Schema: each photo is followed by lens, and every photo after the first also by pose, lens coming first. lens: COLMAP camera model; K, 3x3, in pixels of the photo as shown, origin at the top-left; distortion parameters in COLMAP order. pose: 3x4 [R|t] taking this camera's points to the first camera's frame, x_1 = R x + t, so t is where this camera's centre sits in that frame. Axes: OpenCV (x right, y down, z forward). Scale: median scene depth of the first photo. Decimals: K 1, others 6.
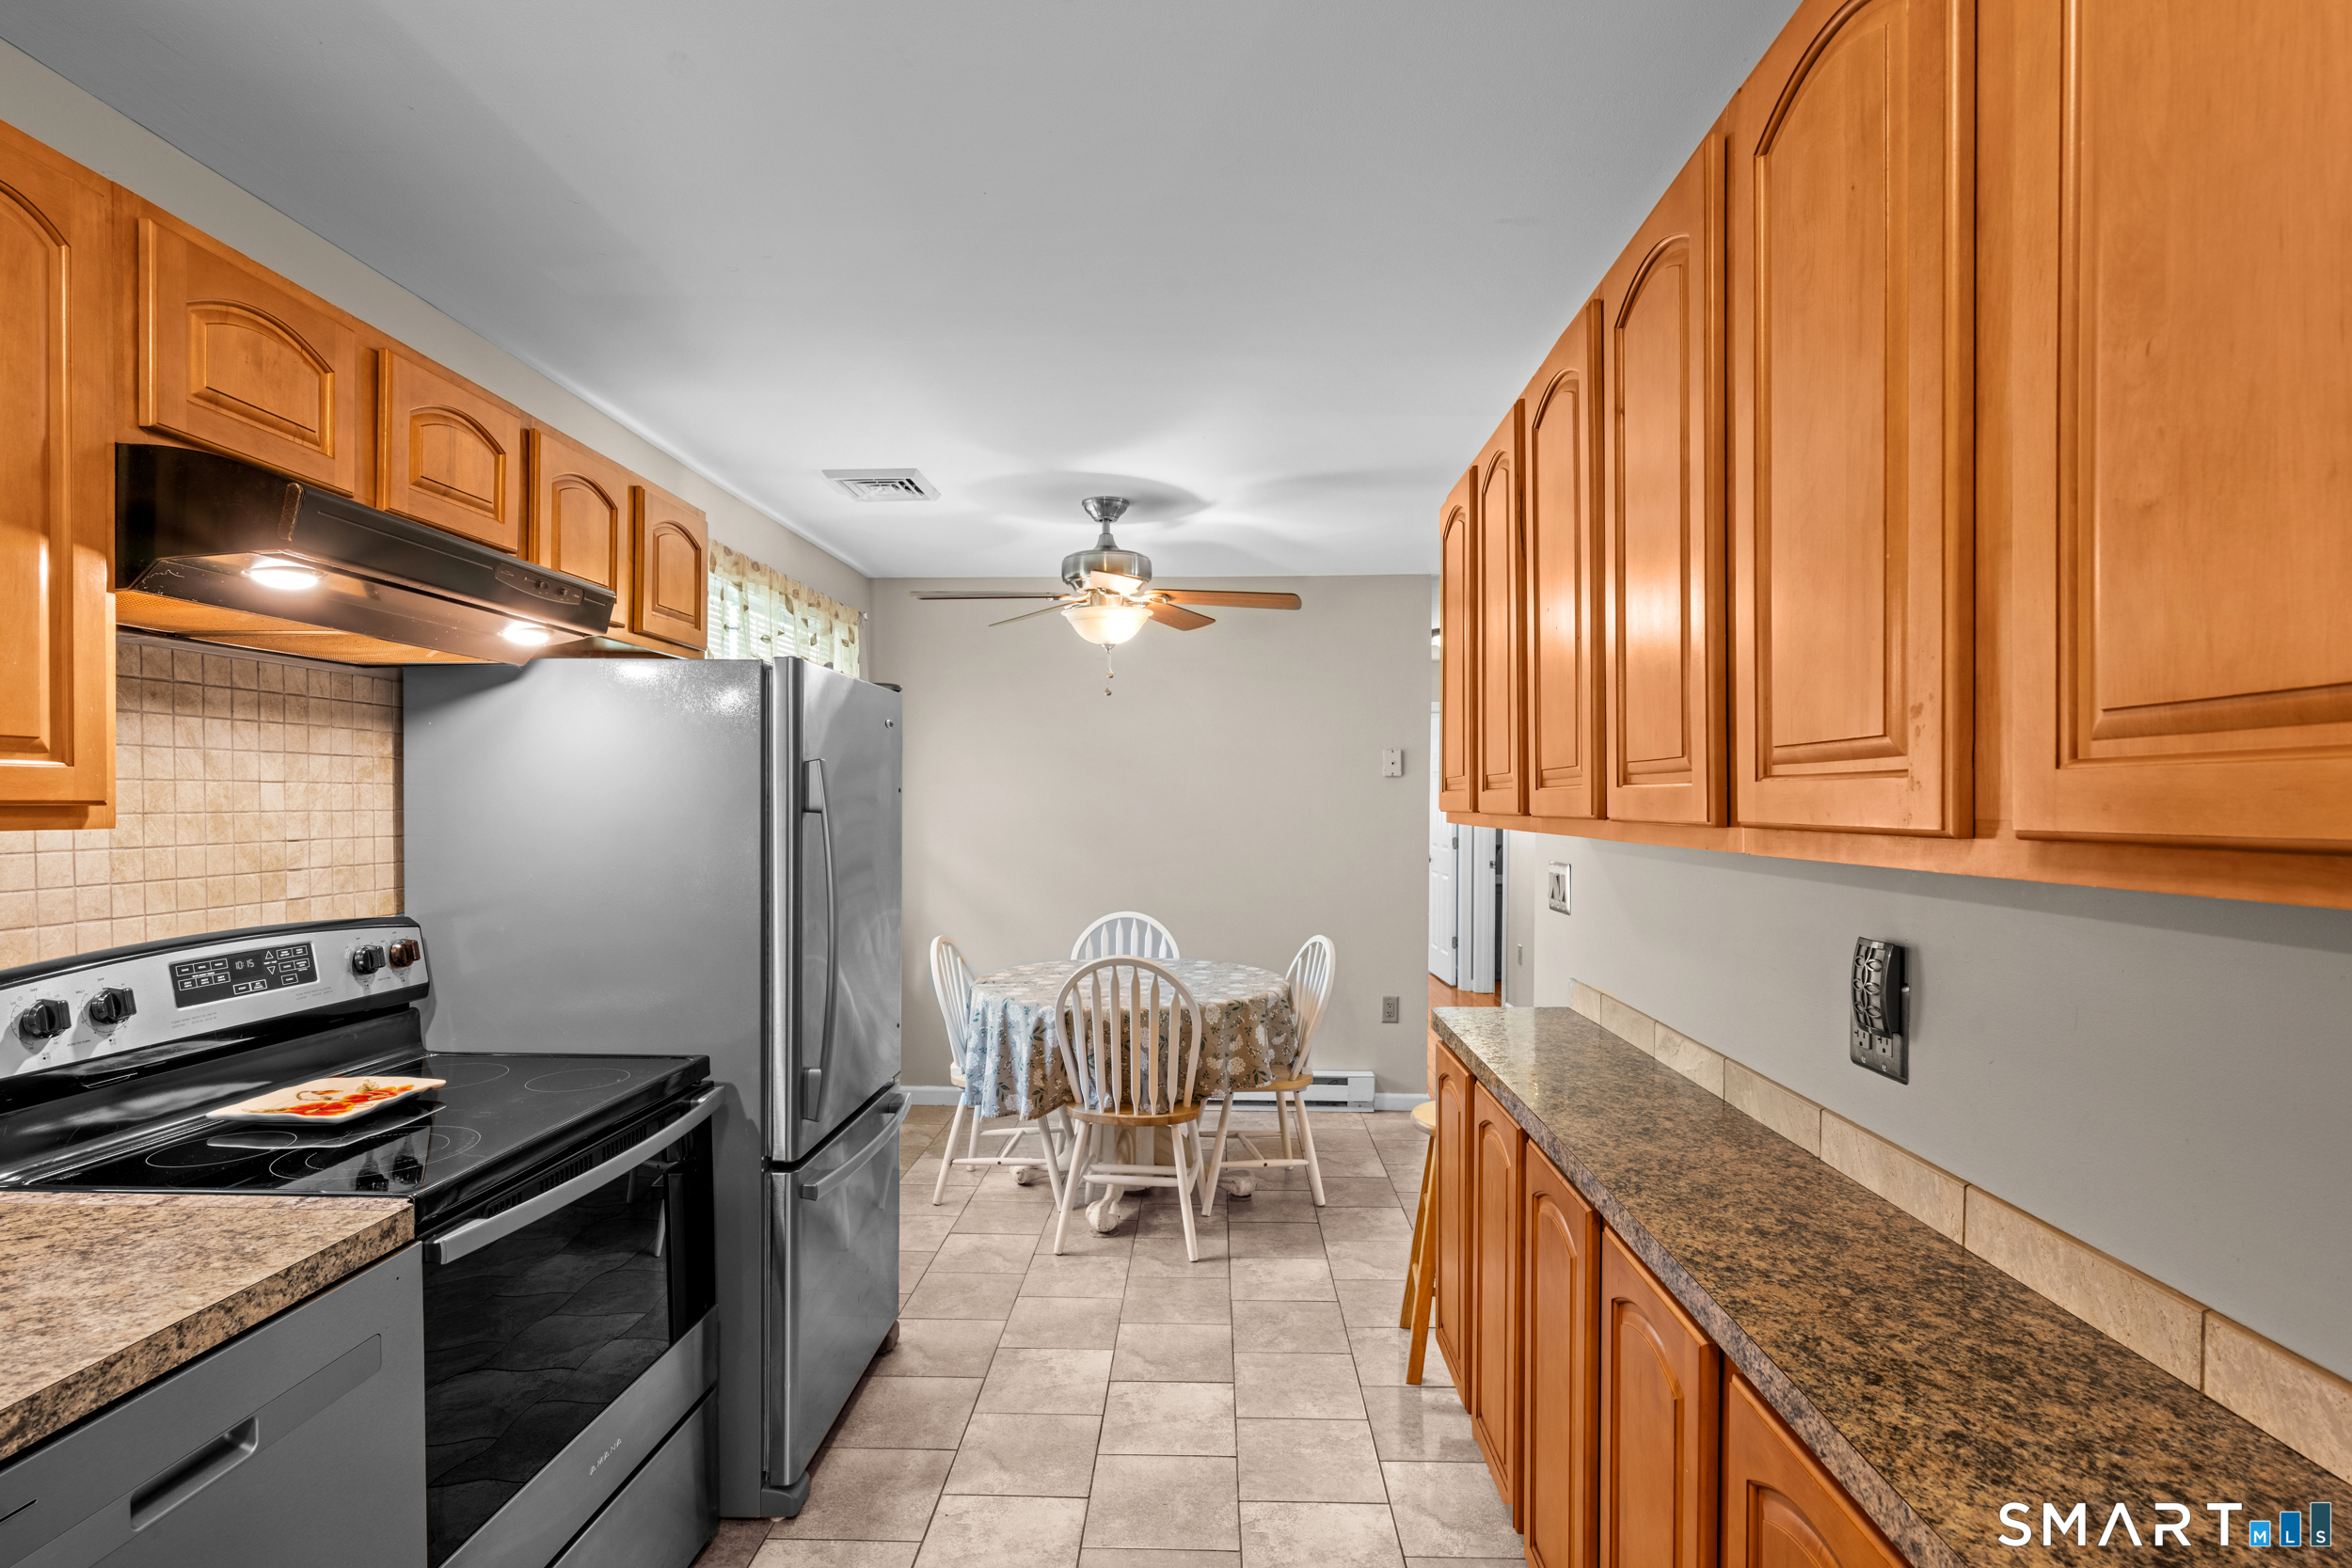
lens RADIAL K [[1143.2, 0, 1192.9], [0, 1143.2, 818.9], [0, 0, 1]] dist [-0.000029, -0.000264]
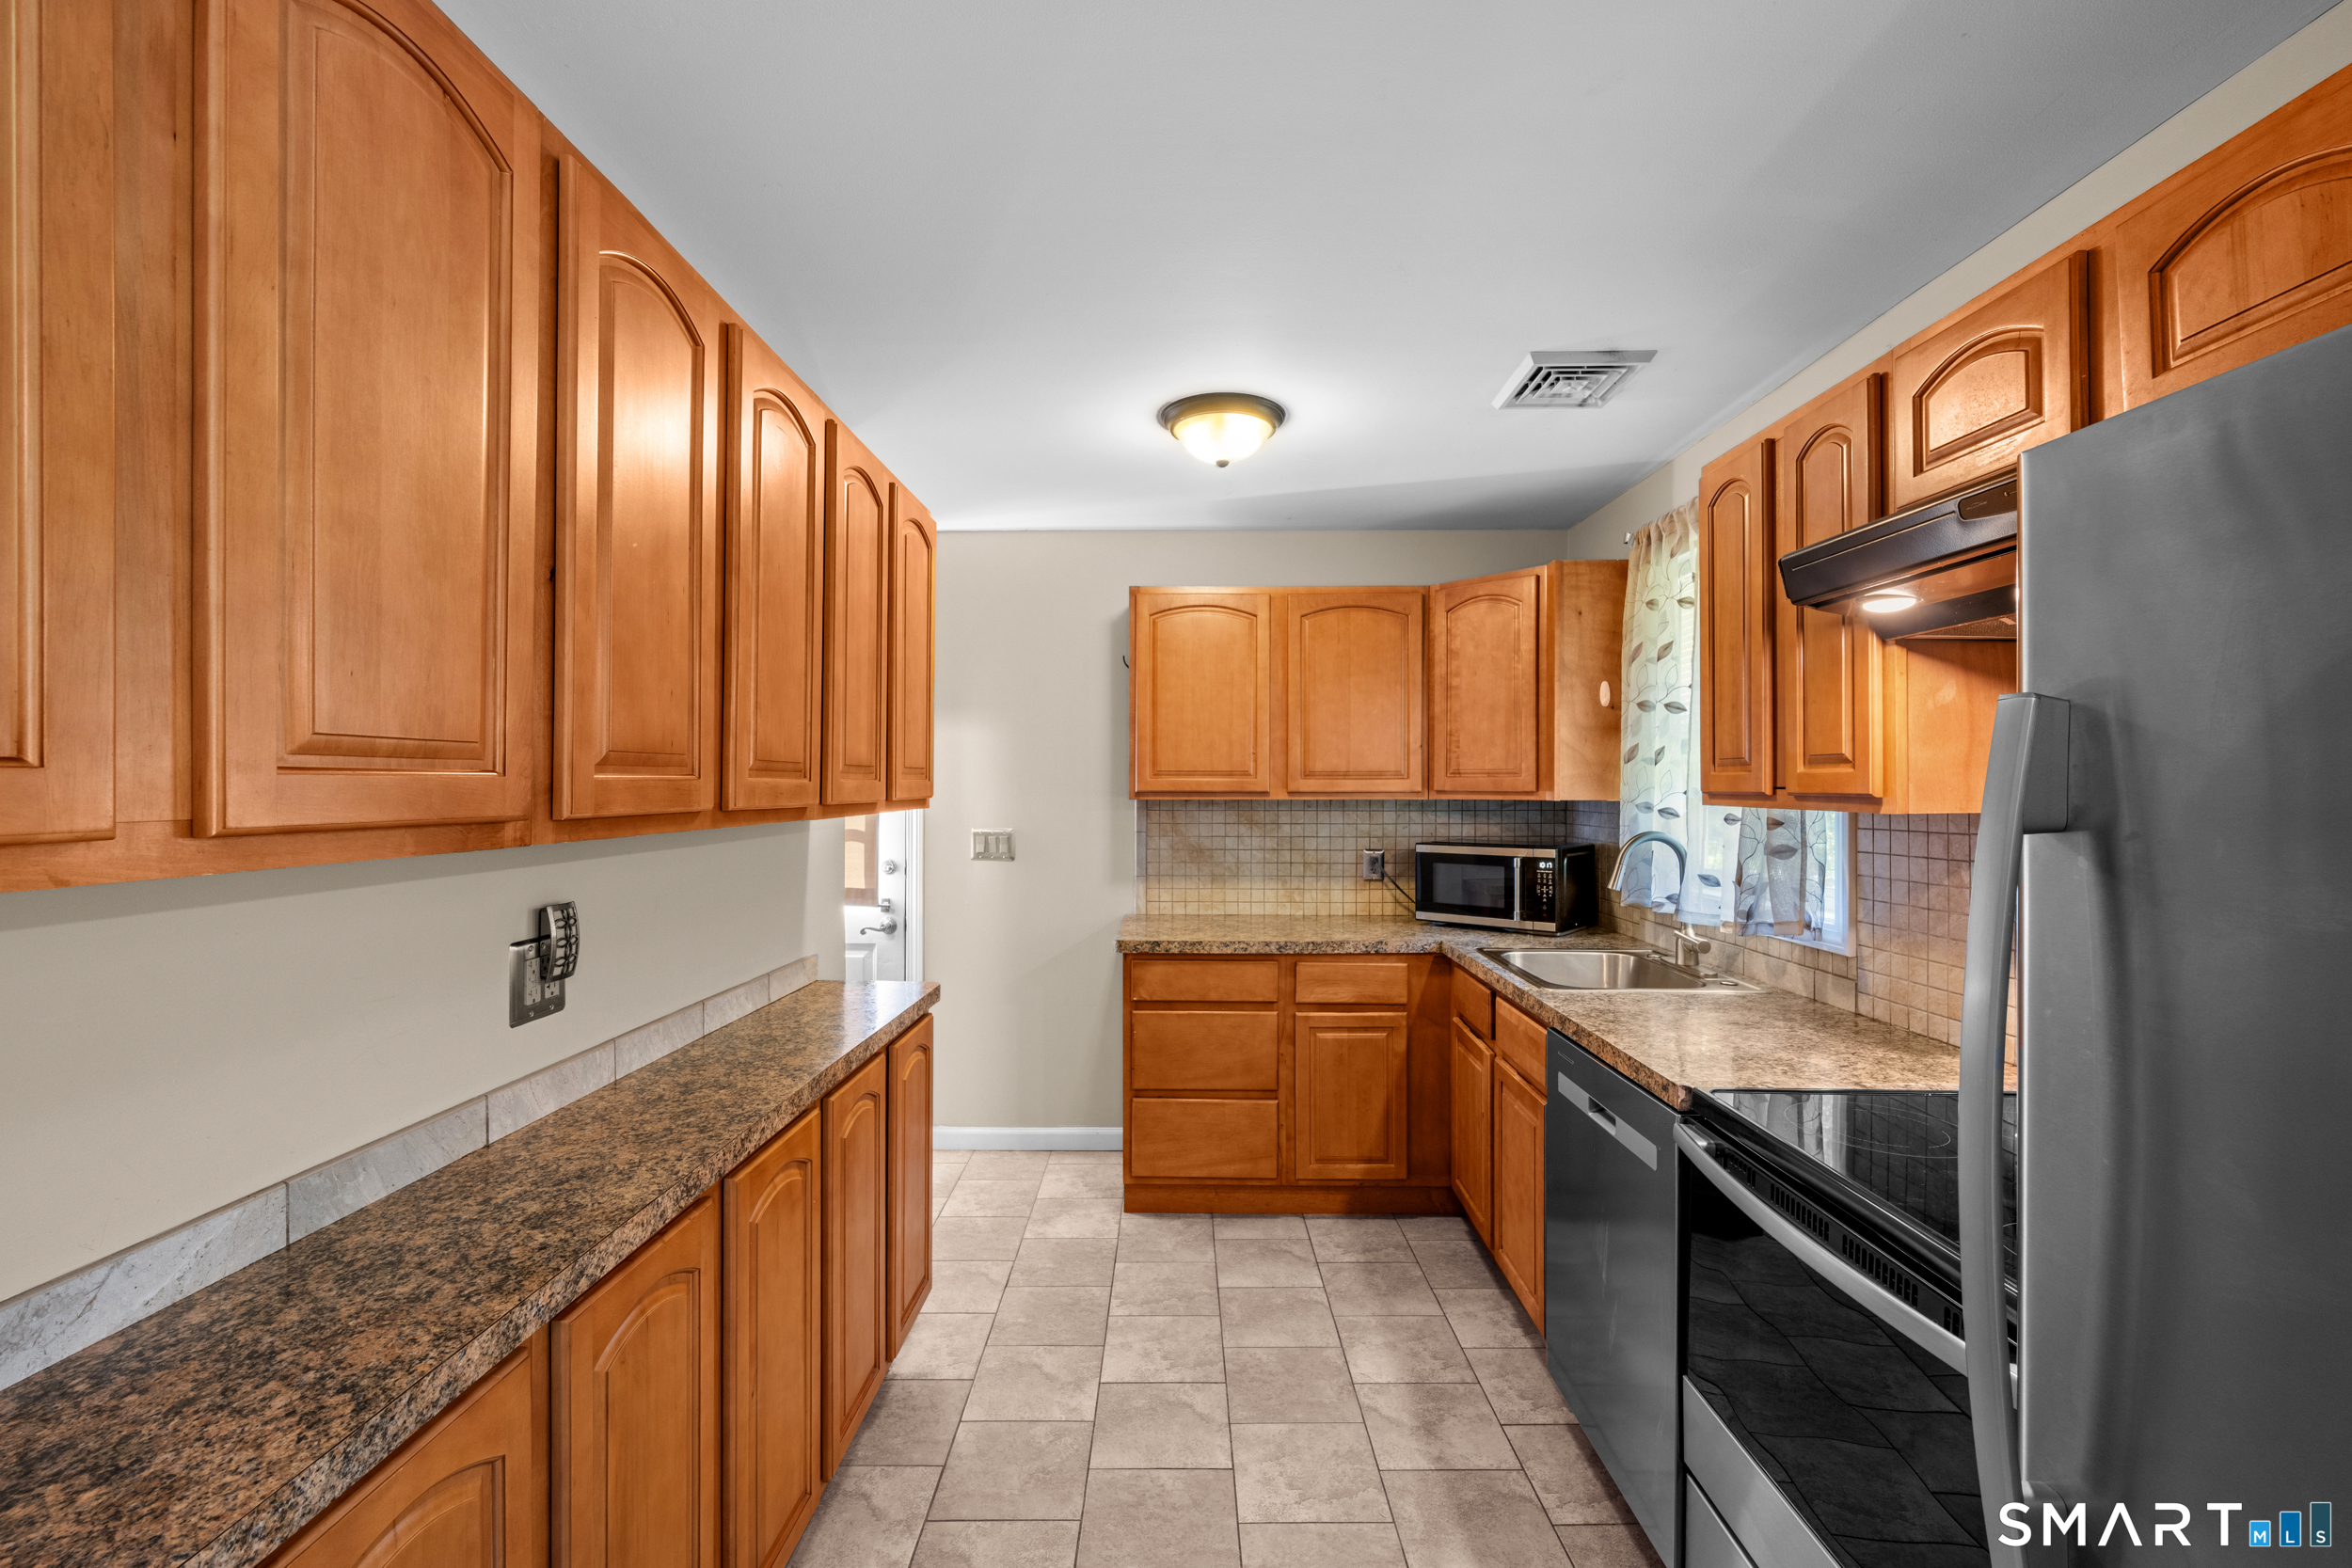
lens RADIAL K [[986.6, 0, 1184.7], [0, 986.6, 793.0], [0, 0, 1]] dist [-0.004210, -0.000176]
pose [[-0.999758, 0.001118, -0.021986, -0.051927], [0.000483, 0.999584, 0.028854, -0.019534], [0.022009, 0.028837, -0.999342, 0.923618]]
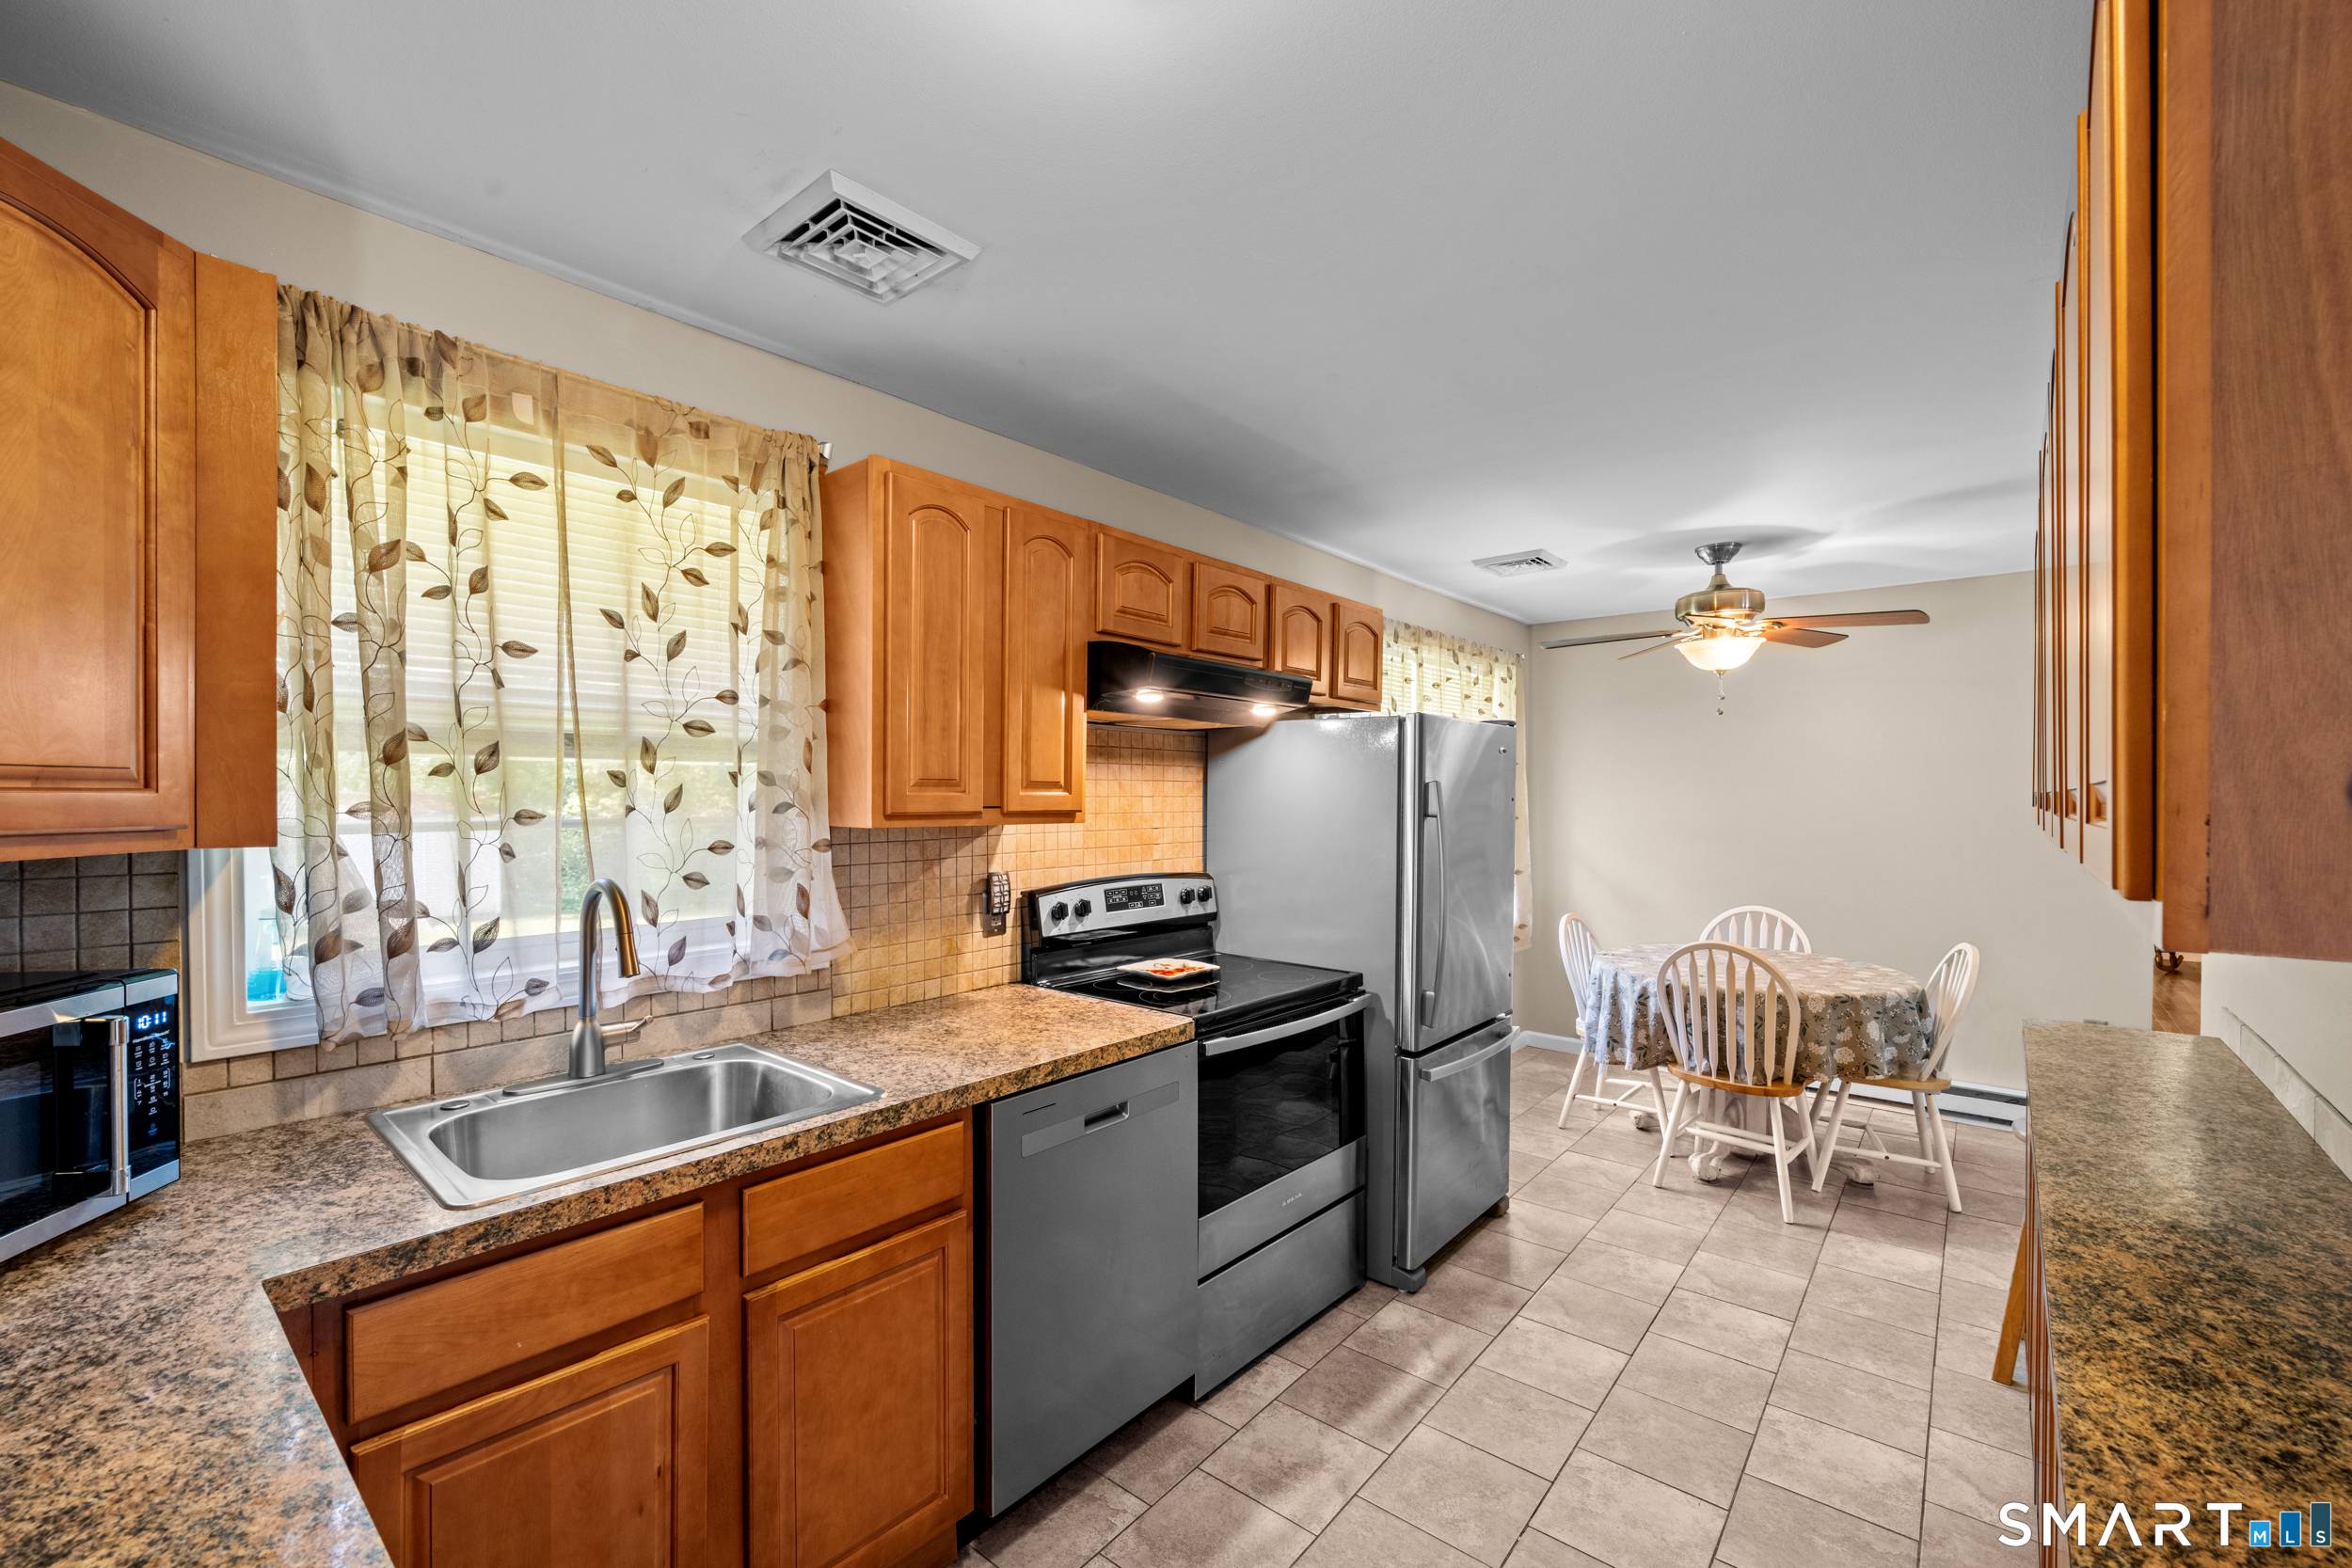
lens RADIAL K [[986.6, 0, 1165.1], [0, 986.6, 792.4], [0, 0, 1]] dist [-0.004210, -0.000176]
pose [[0.778550, 0.002718, -0.627576, 0.198770], [-0.014226, 0.999810, -0.013318, -0.015840], [0.627421, 0.019297, 0.778441, -0.205653]]
